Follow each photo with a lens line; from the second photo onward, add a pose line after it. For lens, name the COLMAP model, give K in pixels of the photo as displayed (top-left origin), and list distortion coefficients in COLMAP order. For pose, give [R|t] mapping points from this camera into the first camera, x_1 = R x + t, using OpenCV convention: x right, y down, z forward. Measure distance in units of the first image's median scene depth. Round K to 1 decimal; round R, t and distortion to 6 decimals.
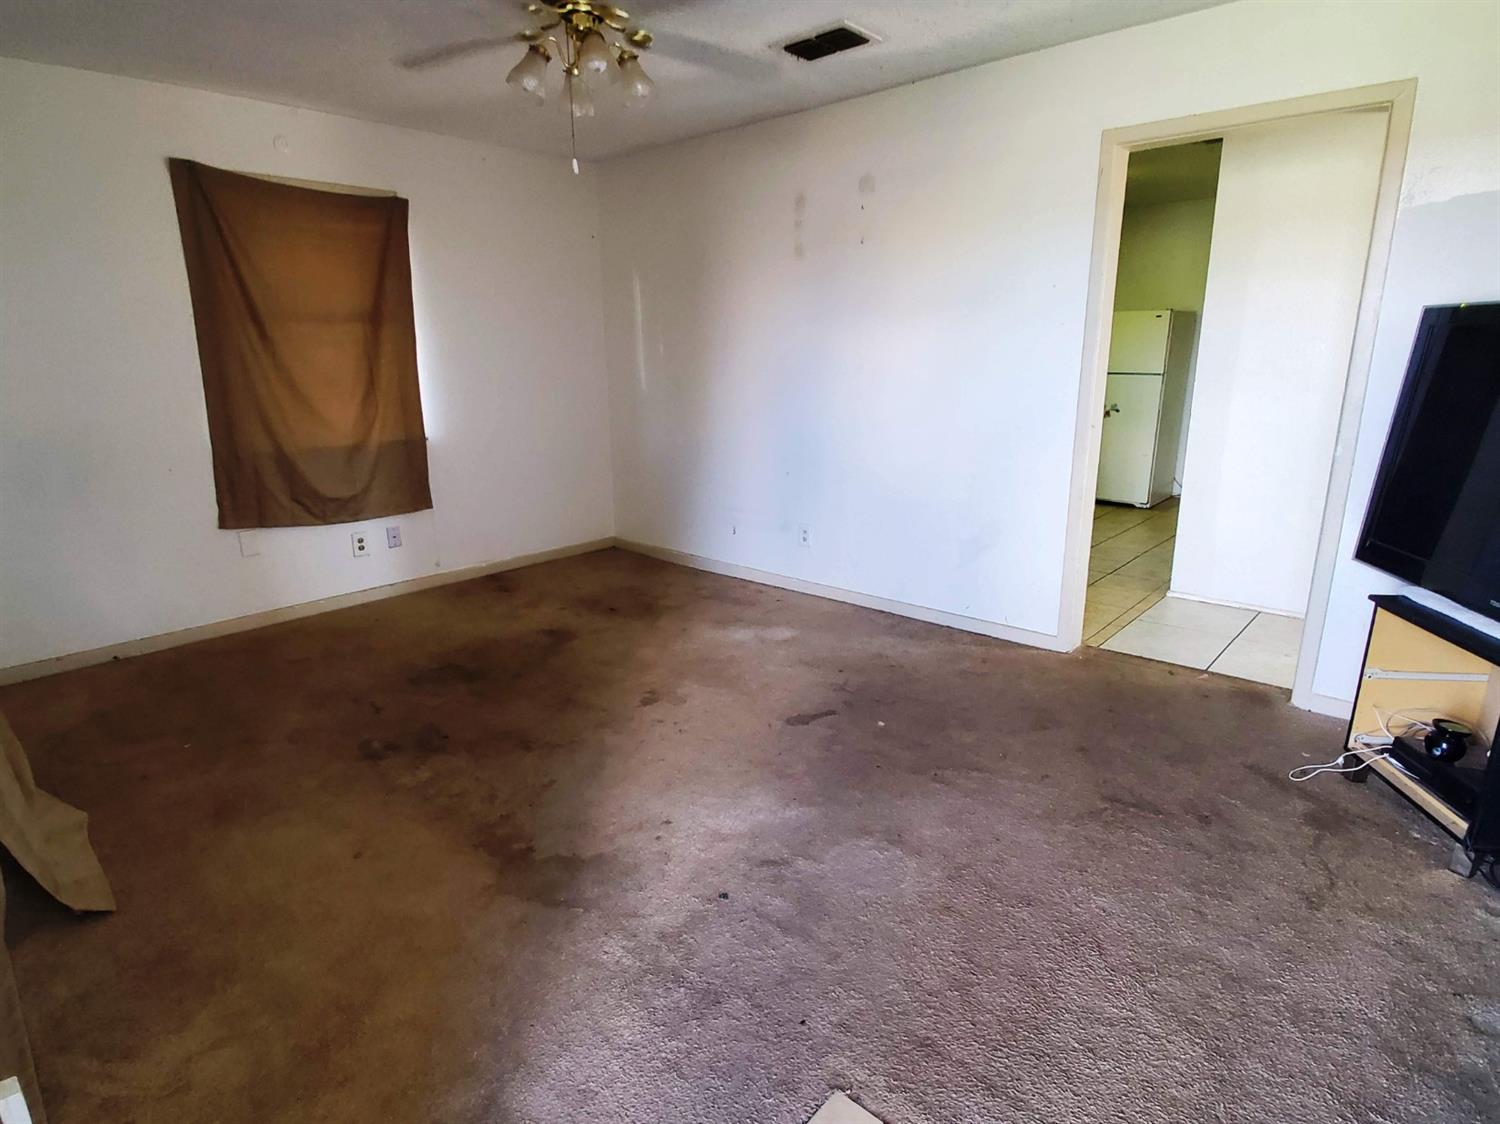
lens RADIAL K [[814.7, 0, 750.0], [0, 814.7, 562.0], [0, 0, 1]] dist [-0.008381, -0.002578]
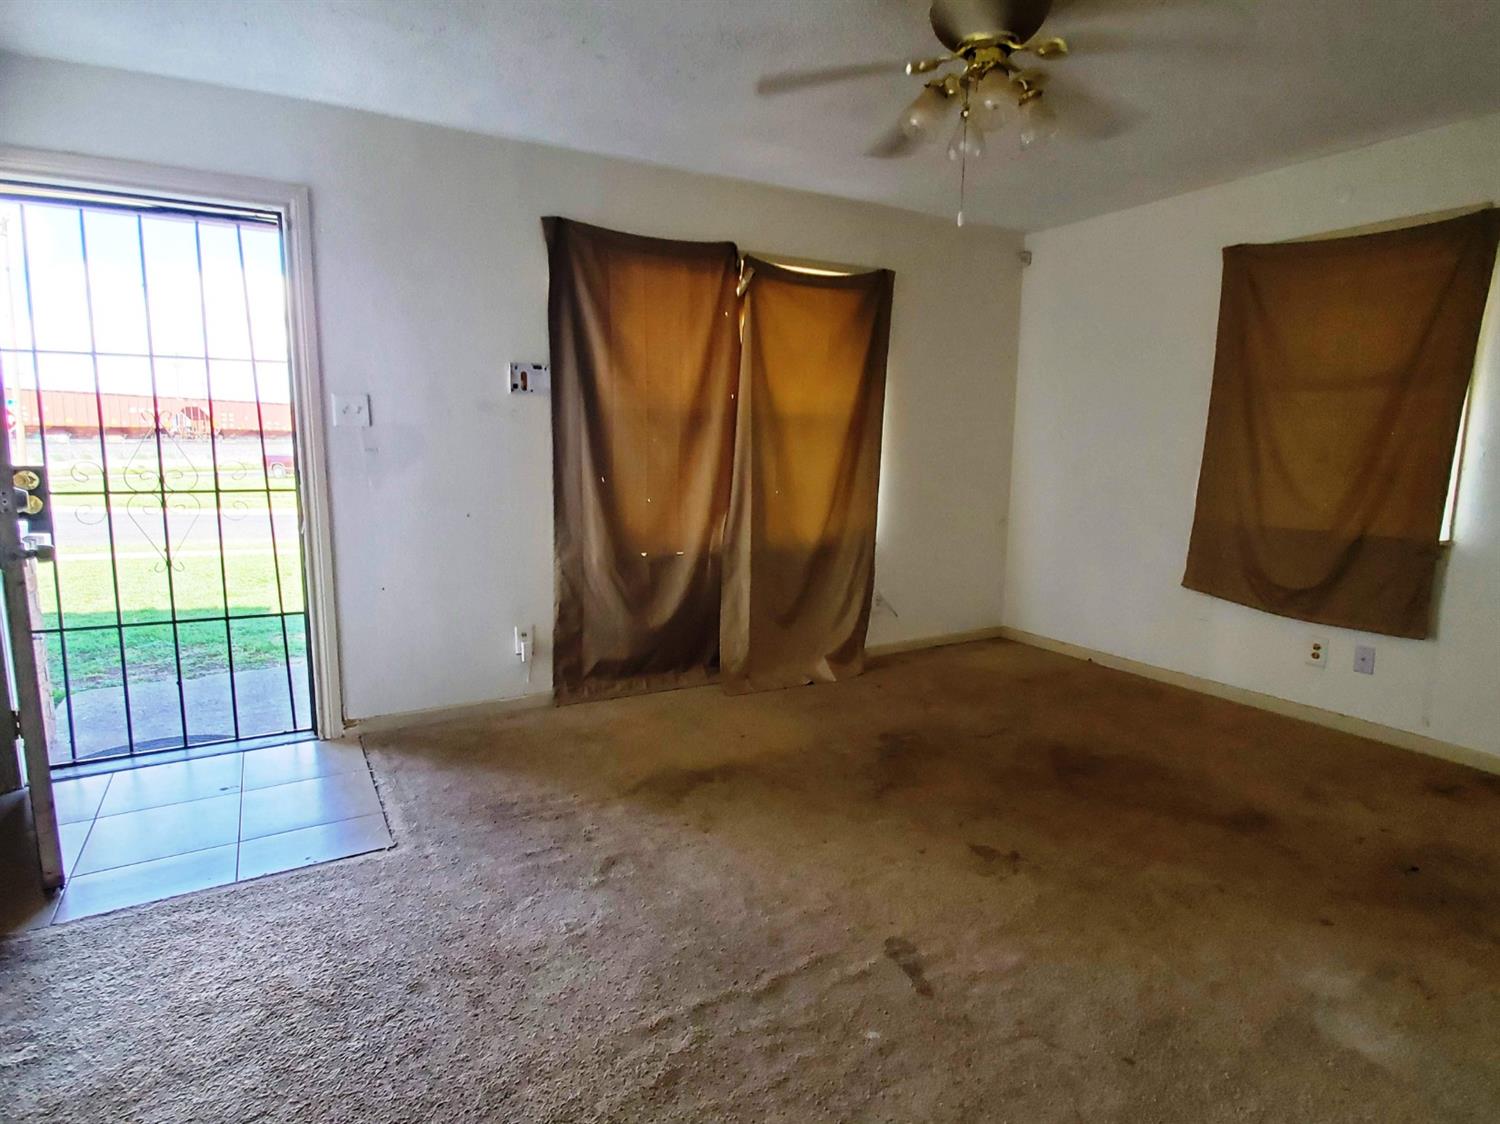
lens RADIAL K [[814.7, 0, 750.0], [0, 814.7, 562.0], [0, 0, 1]] dist [-0.008381, -0.002578]
pose [[-0.314545, 0.148185, -0.937605, 0.518199], [-0.242016, 0.942578, 0.230162, -0.176607], [0.917872, 0.299312, -0.260620, 0.738038]]
